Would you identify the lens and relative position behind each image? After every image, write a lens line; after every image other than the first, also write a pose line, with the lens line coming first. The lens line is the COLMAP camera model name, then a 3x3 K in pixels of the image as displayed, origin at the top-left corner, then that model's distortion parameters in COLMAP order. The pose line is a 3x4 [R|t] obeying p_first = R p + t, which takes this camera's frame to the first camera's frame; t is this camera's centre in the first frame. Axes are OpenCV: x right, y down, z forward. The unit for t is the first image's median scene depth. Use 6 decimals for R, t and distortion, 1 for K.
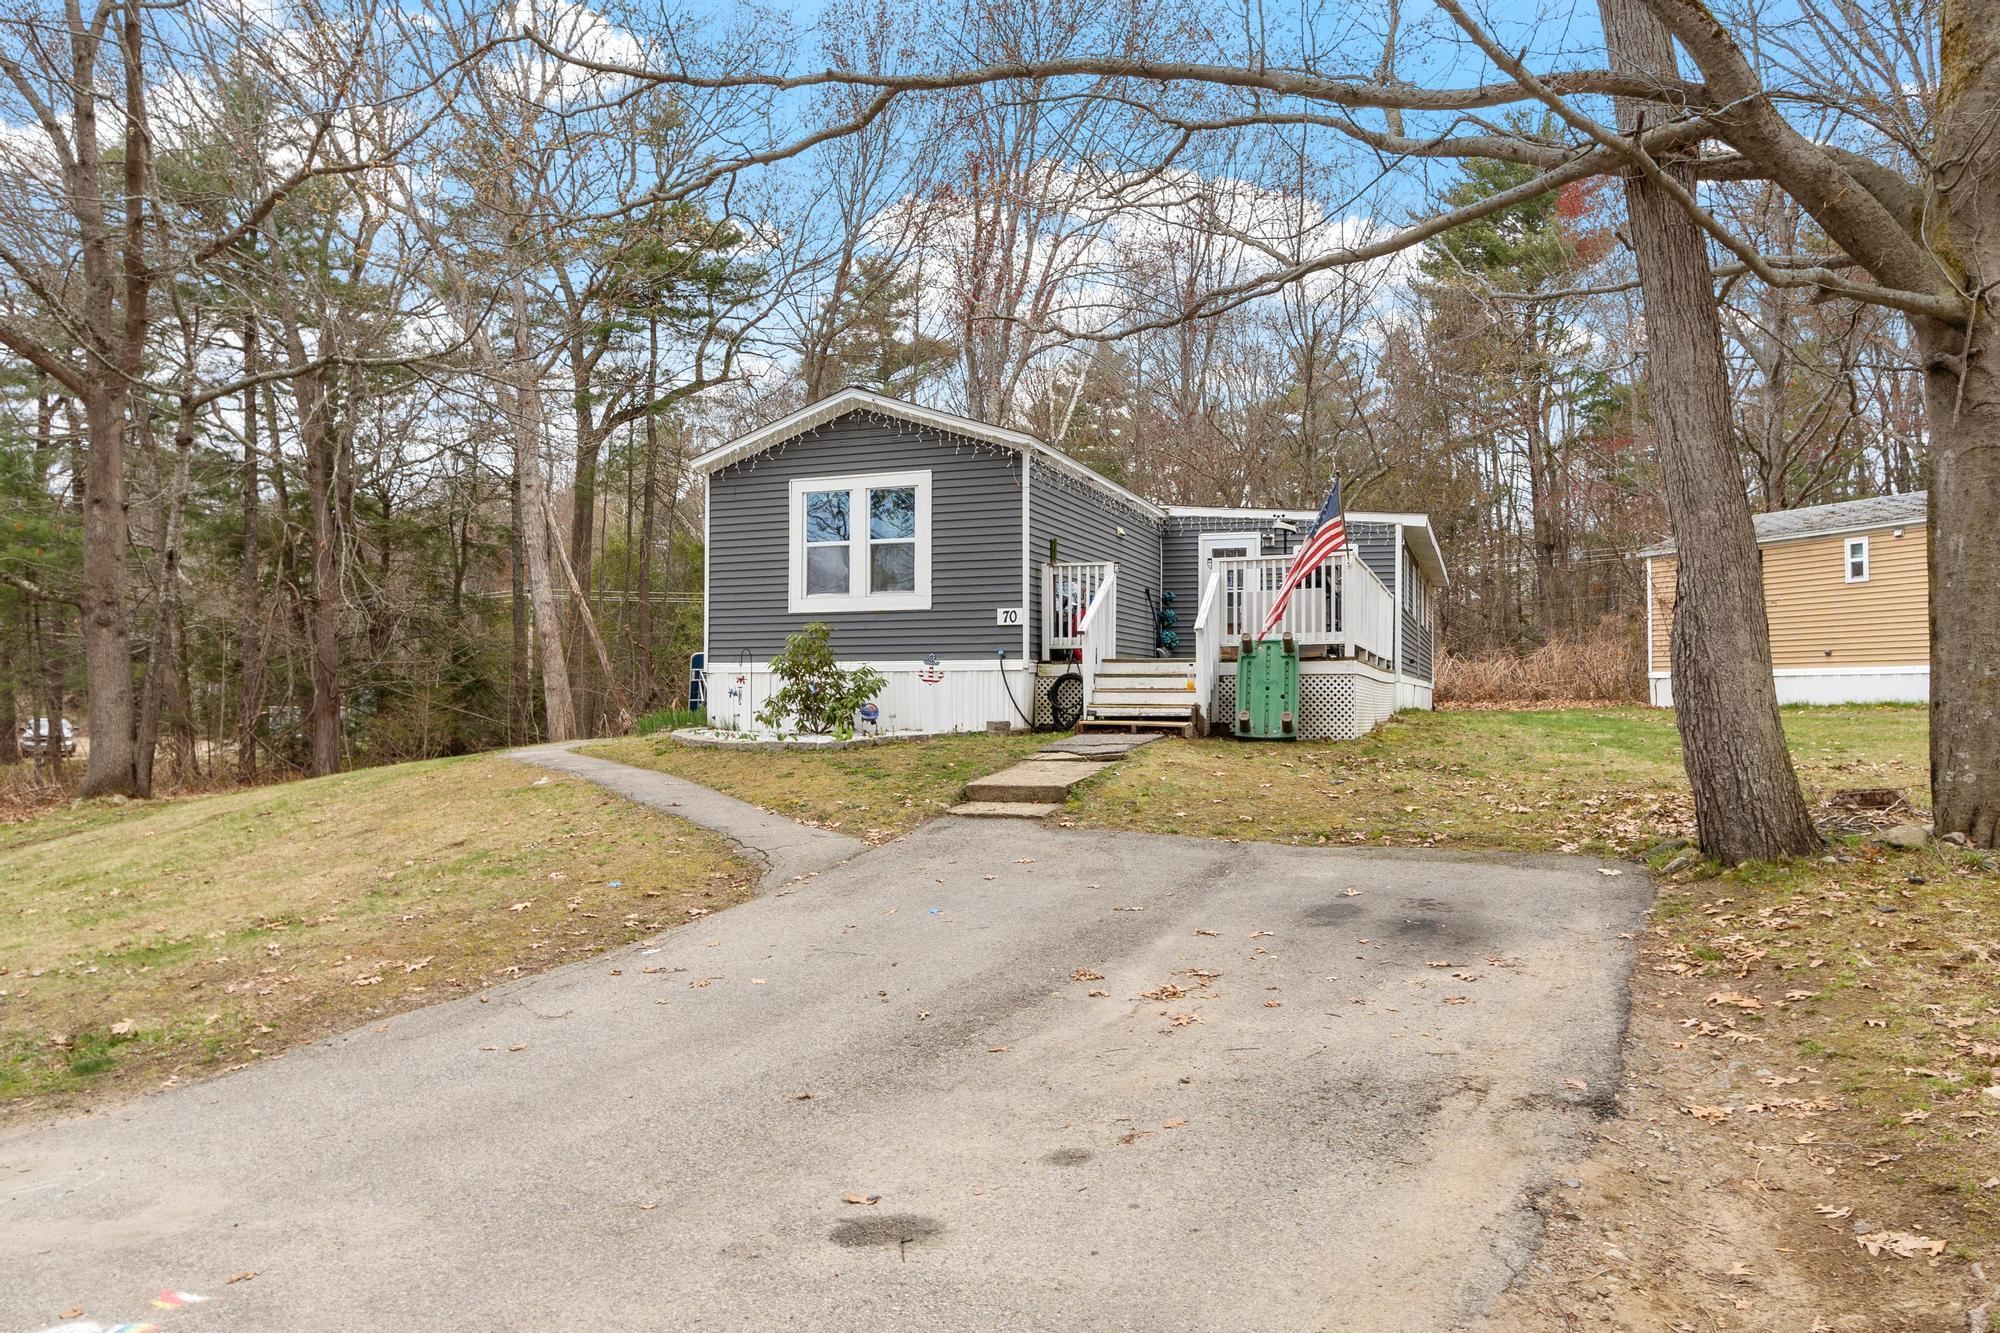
lens RADIAL K [[1342.1, 0, 1000.9], [0, 1342.1, 704.4], [0, 0, 1]] dist [-0.001282, -0.000072]
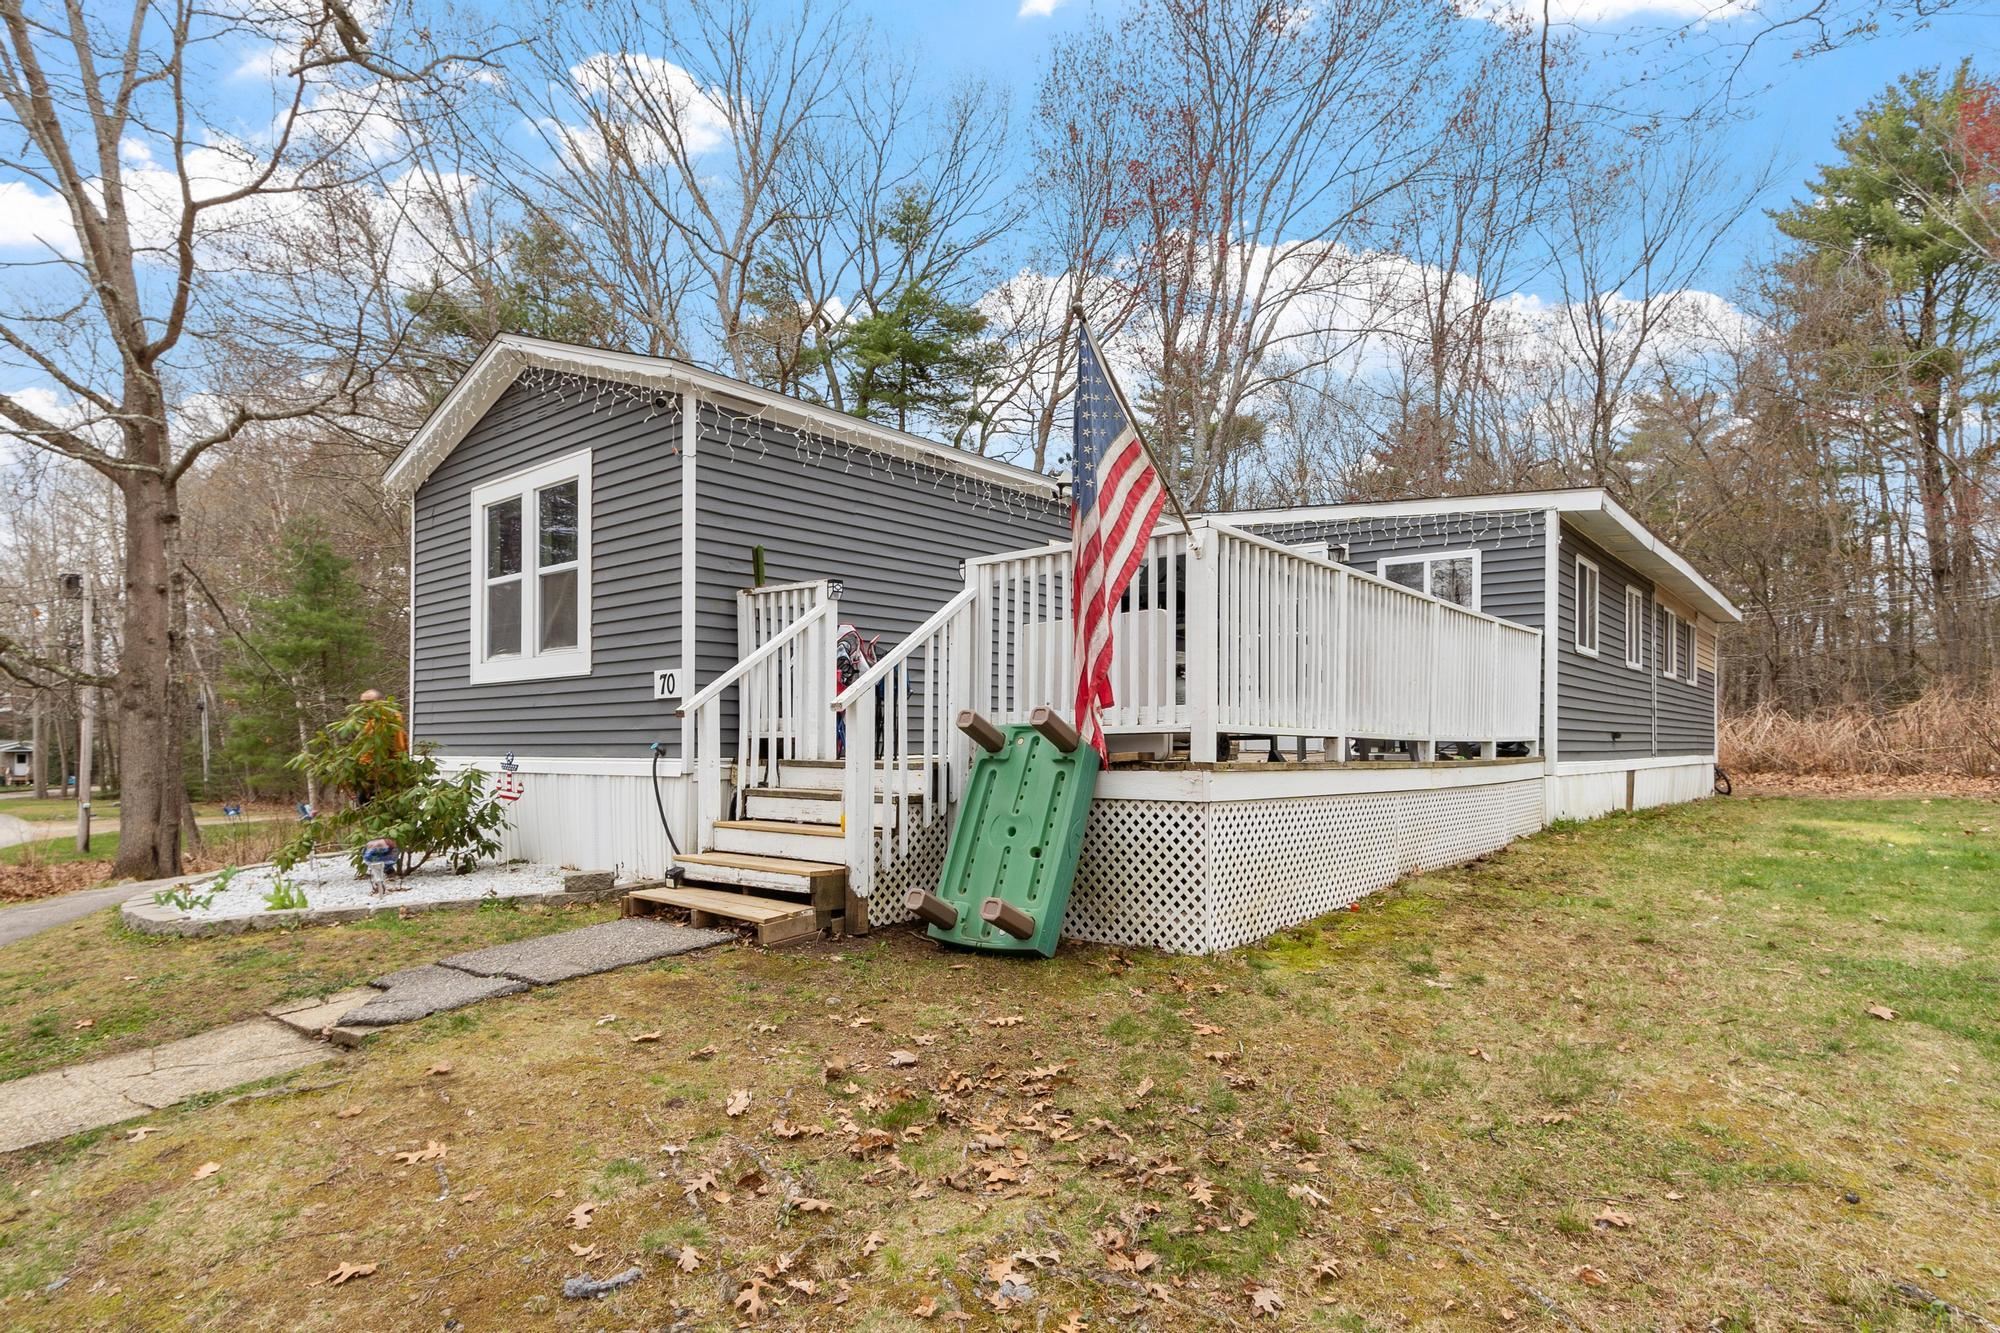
lens RADIAL K [[1077.6, 0, 1000.6], [0, 1077.6, 754.5], [0, 0, 1]] dist [0.005468, 0.001550]
pose [[0.941181, 0.001064, -0.337901, 0.281954], [0.000710, 0.999987, 0.005126, -0.035226], [0.337902, -0.005064, 0.941168, 0.575536]]
